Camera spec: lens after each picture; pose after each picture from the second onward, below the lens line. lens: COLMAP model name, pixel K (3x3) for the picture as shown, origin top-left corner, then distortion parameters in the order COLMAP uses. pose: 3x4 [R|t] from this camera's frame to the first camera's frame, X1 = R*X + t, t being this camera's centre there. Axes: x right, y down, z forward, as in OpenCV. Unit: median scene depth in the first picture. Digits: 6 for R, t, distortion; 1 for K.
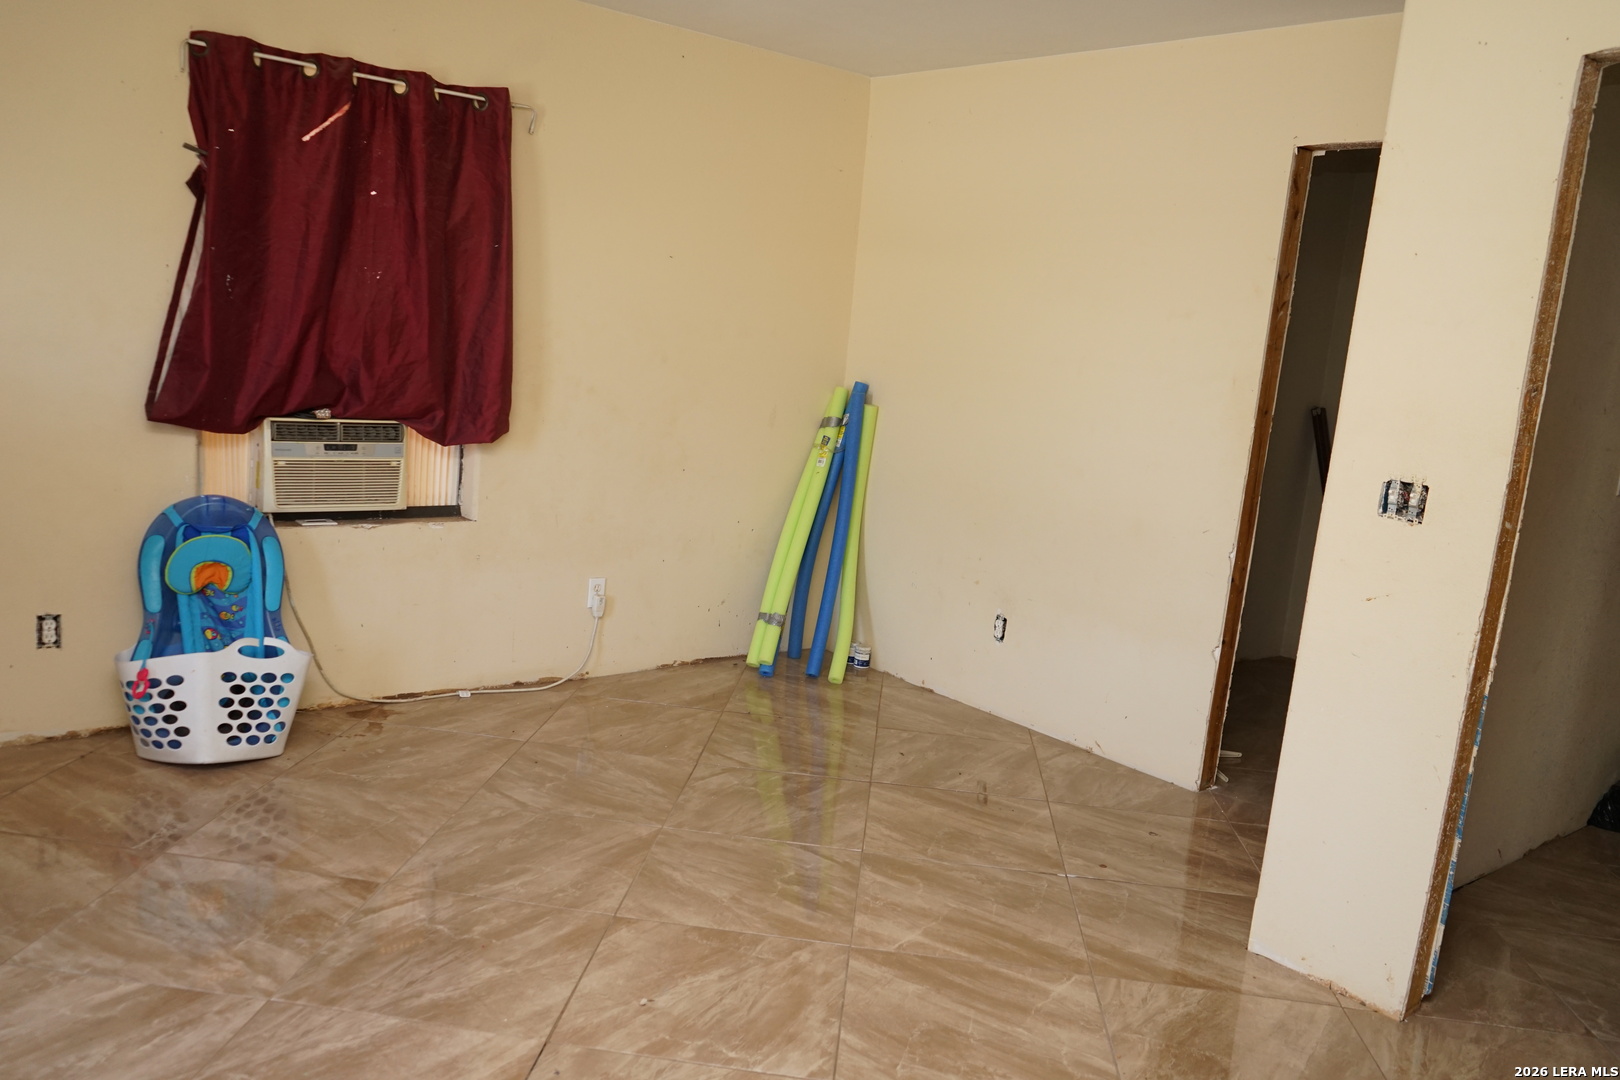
lens RADIAL K [[1297.2, 0, 810.0], [0, 1297.2, 540.0], [0, 0, 1]] dist [-0.009766, 0.007138]
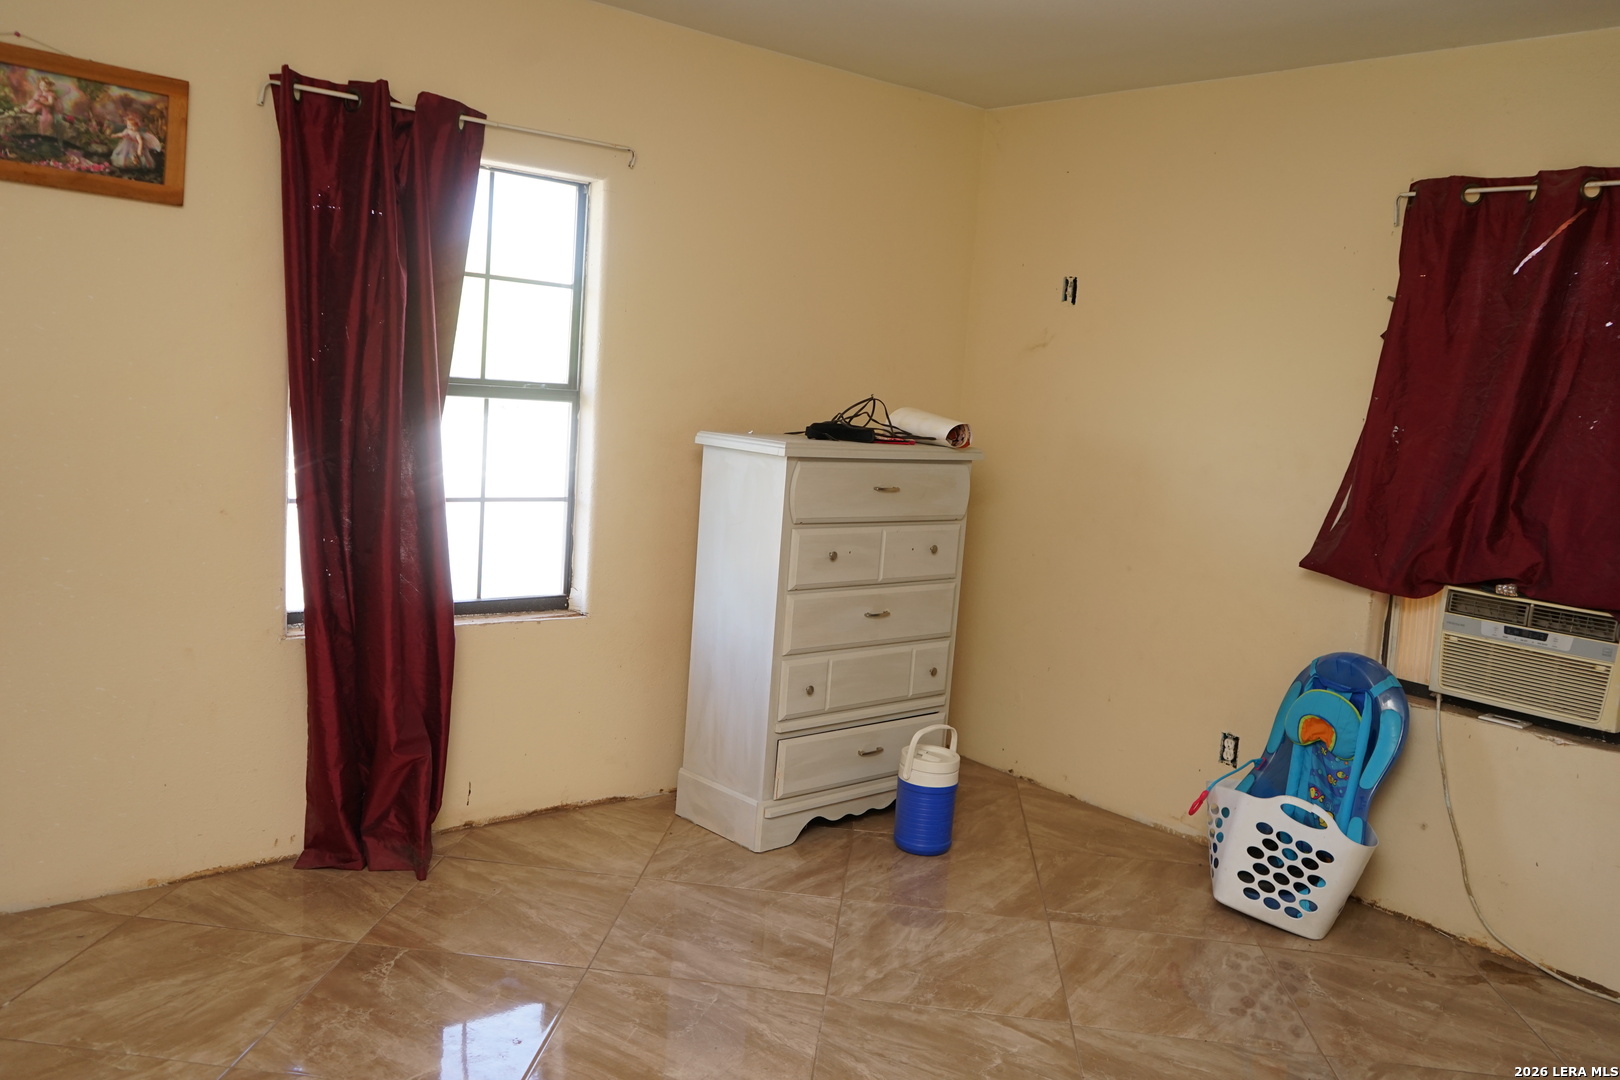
lens RADIAL K [[1297.2, 0, 810.0], [0, 1297.2, 540.0], [0, 0, 1]] dist [-0.009766, 0.007138]
pose [[0.003214, 0.033999, -0.999417, 0.486929], [-0.239516, 0.970357, 0.032240, -0.050651], [0.970887, 0.239272, 0.011263, 0.580449]]
